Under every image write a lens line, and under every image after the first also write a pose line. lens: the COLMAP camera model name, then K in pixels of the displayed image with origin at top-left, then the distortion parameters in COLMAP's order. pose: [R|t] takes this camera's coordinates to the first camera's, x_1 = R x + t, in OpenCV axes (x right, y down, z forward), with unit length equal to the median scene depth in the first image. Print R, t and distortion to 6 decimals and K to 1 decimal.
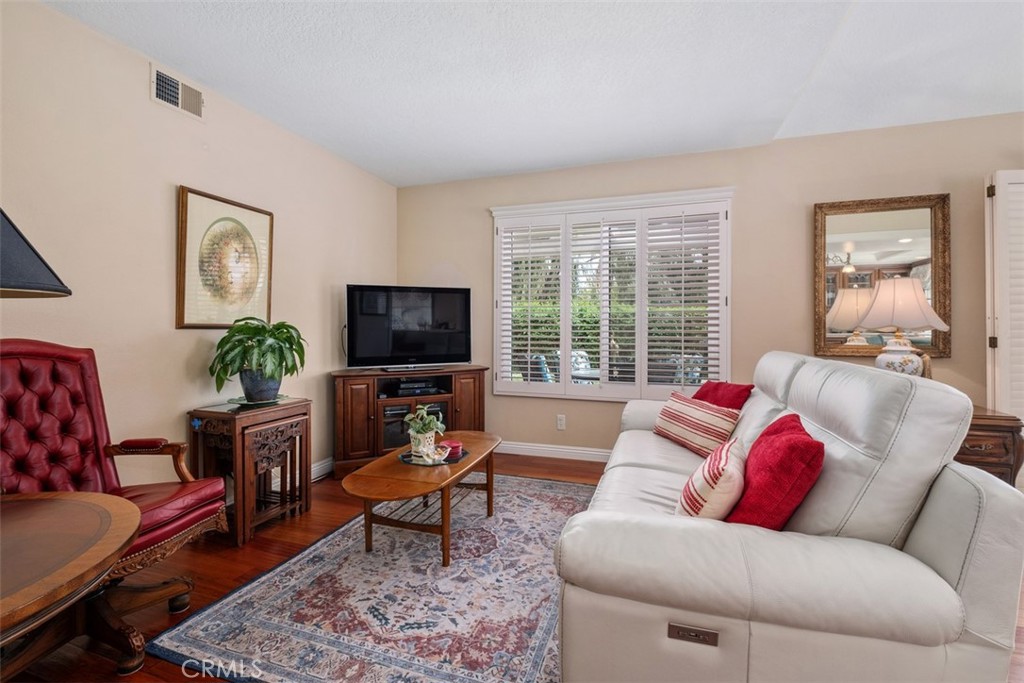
lens RADIAL K [[444.0, 0, 504.6], [0, 444.0, 336.1], [0, 0, 1]] dist [0.003412, -0.003969]
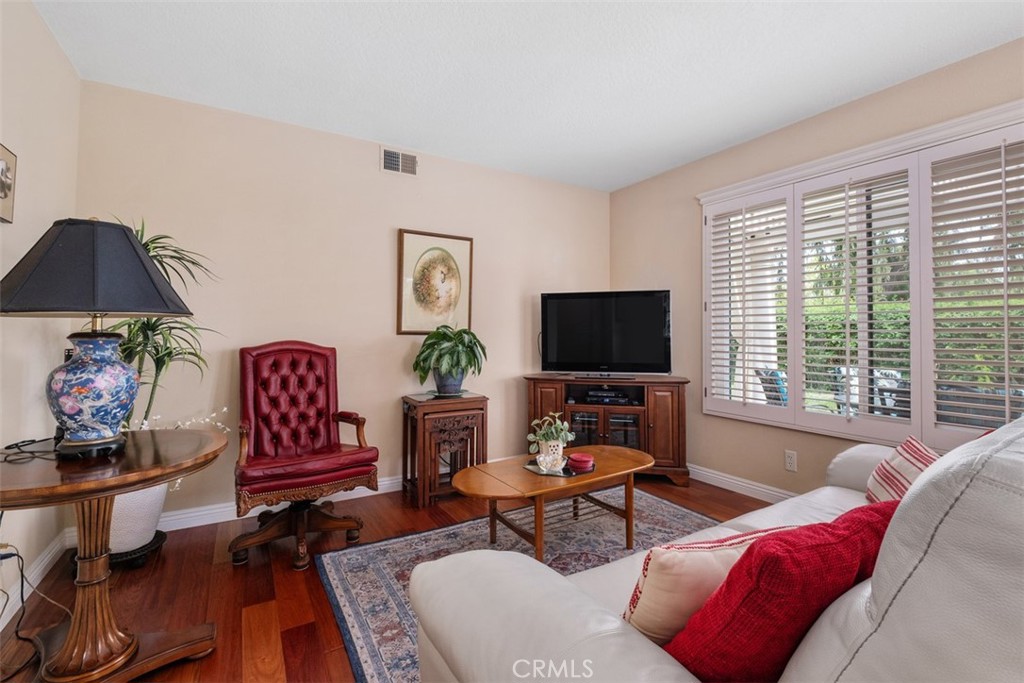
lens RADIAL K [[444.0, 0, 511.6], [0, 444.0, 331.9], [0, 0, 1]] dist [0.003412, -0.003969]
pose [[0.769969, -0.001262, -0.638081, 0.371140], [-0.013101, 0.999756, -0.017786, -0.005513], [0.637947, 0.022055, 0.769764, 0.174159]]
